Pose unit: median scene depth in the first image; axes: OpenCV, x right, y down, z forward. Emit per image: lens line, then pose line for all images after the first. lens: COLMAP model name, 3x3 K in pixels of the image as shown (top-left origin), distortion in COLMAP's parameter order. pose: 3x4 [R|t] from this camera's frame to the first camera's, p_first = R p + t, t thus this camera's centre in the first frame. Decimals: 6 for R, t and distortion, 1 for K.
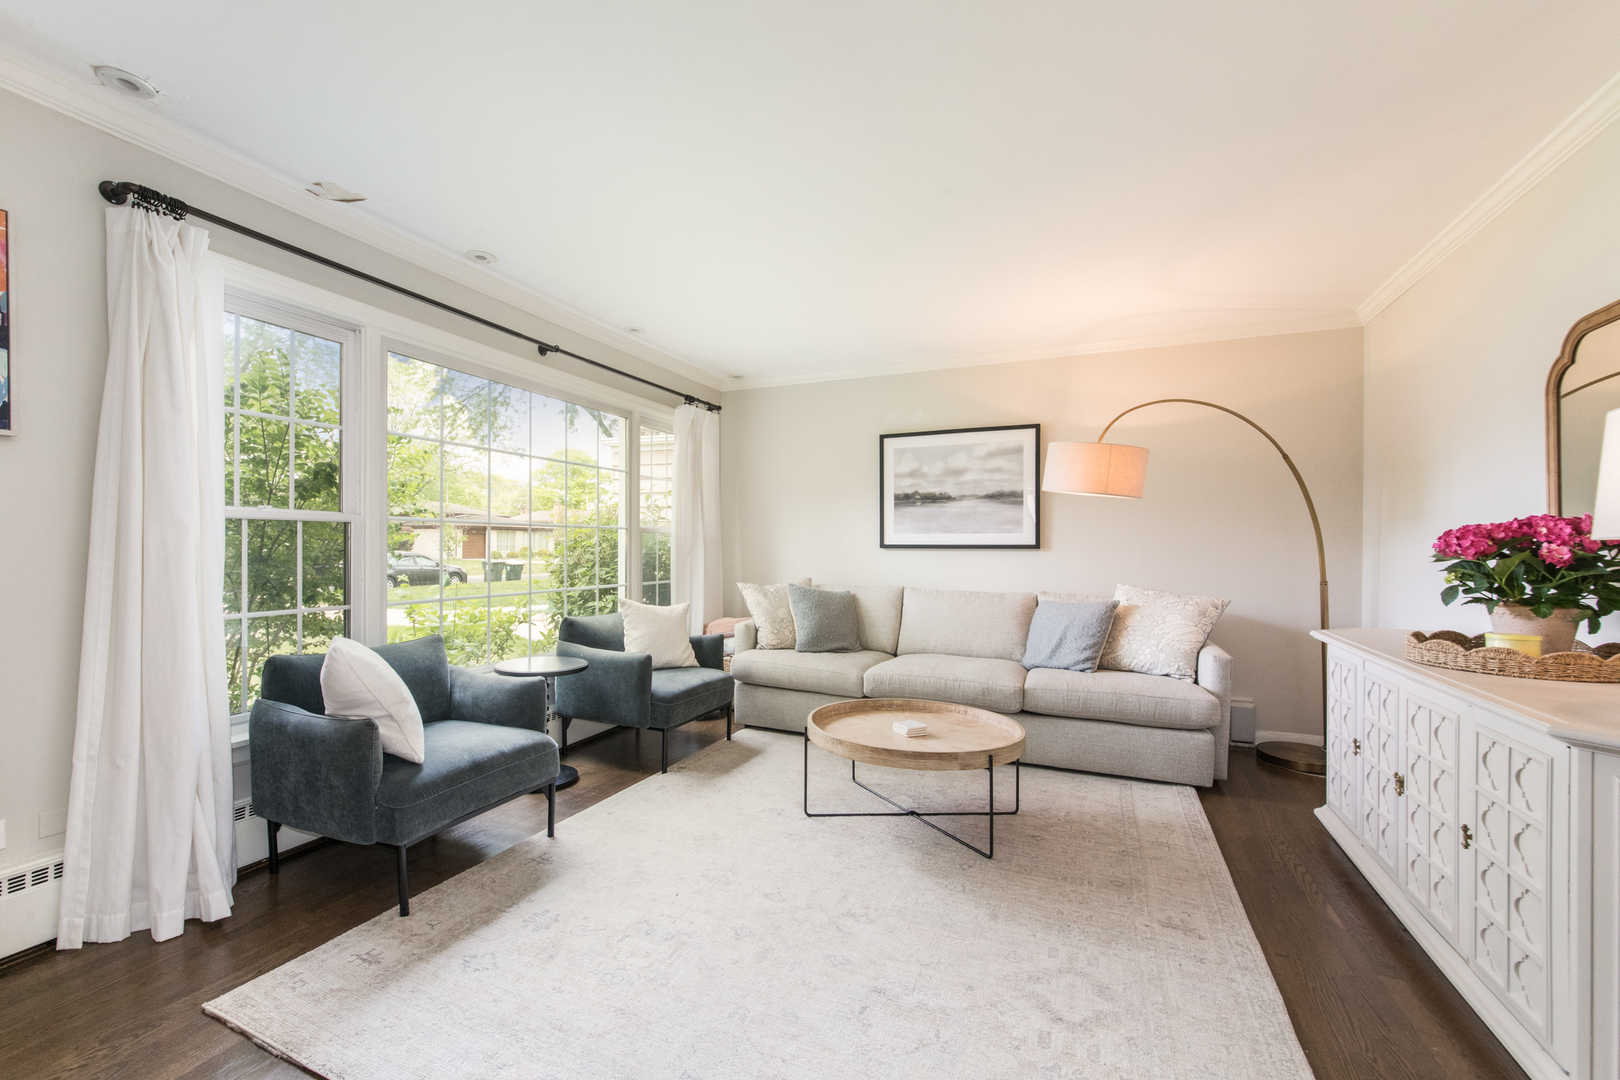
lens RADIAL K [[687.9, 0, 806.3], [0, 687.9, 545.9], [0, 0, 1]] dist [0.001046, -0.000012]
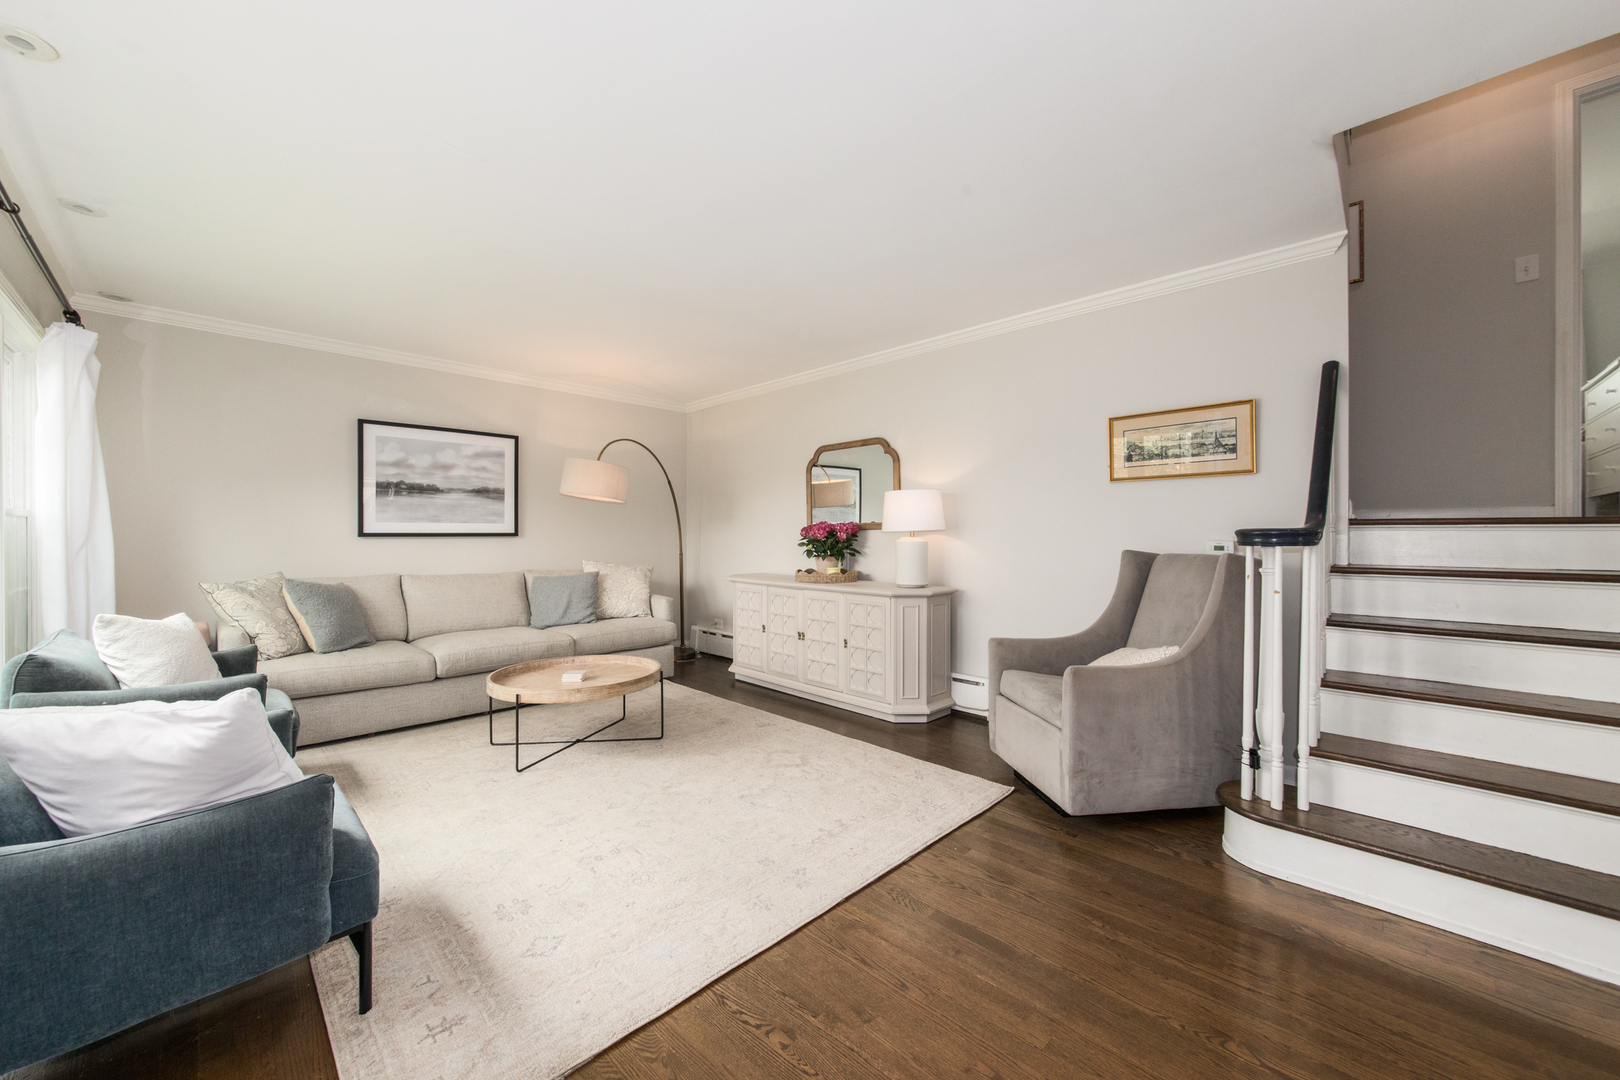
lens RADIAL K [[597.1, 0, 799.4], [0, 597.1, 535.1], [0, 0, 1]] dist [-0.002290, -0.000258]
pose [[0.346961, -0.005736, 0.937862, -0.500034], [0.000572, 0.999982, 0.005905, -0.003875], [-0.937879, -0.001512, 0.346959, 0.144863]]
